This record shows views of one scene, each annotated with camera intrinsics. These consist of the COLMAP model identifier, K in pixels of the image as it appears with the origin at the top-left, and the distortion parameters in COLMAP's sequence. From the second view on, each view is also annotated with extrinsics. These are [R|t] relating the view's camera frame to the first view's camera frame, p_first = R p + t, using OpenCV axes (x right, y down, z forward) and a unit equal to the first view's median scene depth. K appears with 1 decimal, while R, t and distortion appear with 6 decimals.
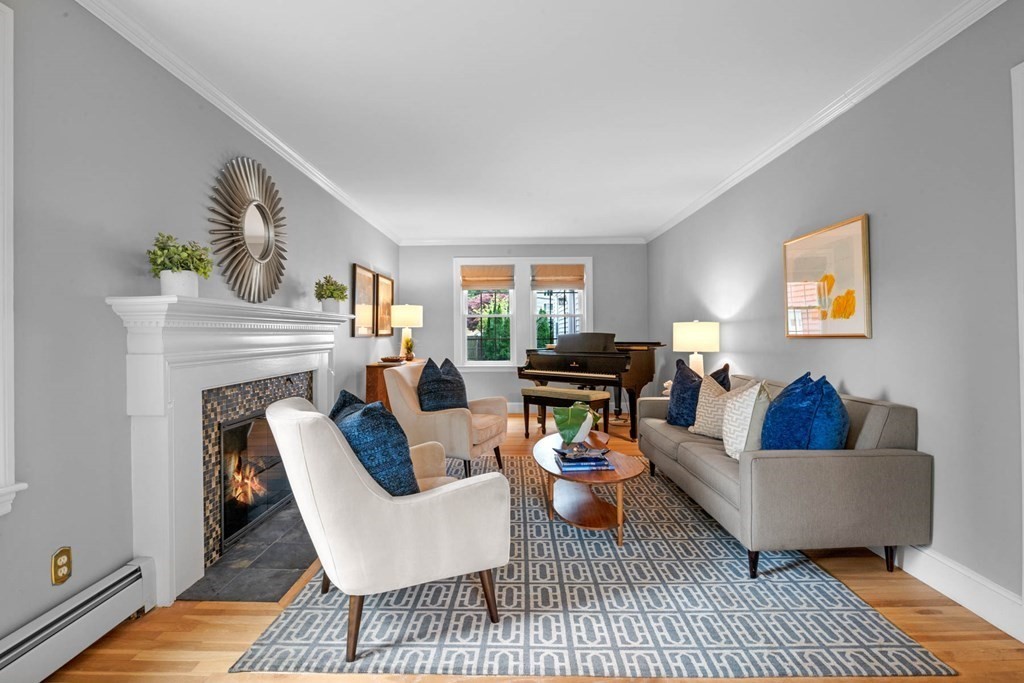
lens RADIAL K [[506.3, 0, 512.1], [0, 506.3, 336.3], [0, 0, 1]] dist [-0.003417, -0.001355]
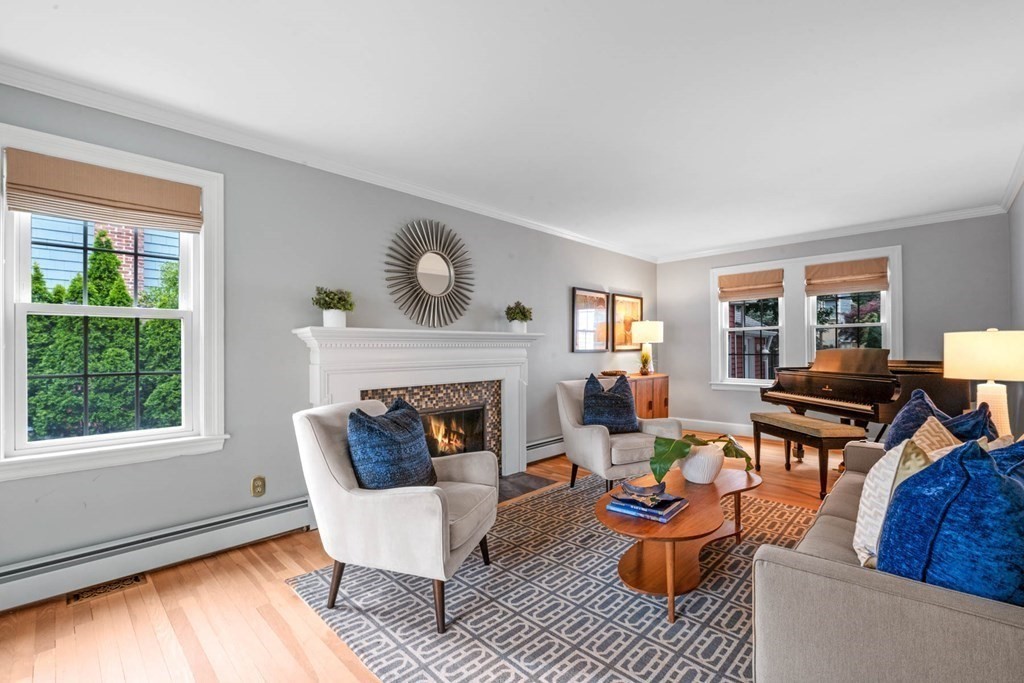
lens RADIAL K [[451.5, 0, 509.8], [0, 451.5, 347.6], [0, 0, 1]] dist [-0.004133, -0.000357]
pose [[0.716780, -0.001250, -0.697299, 0.411180], [-0.000818, 0.999996, -0.002634, -0.008623], [0.697299, 0.002459, 0.716776, 0.252275]]
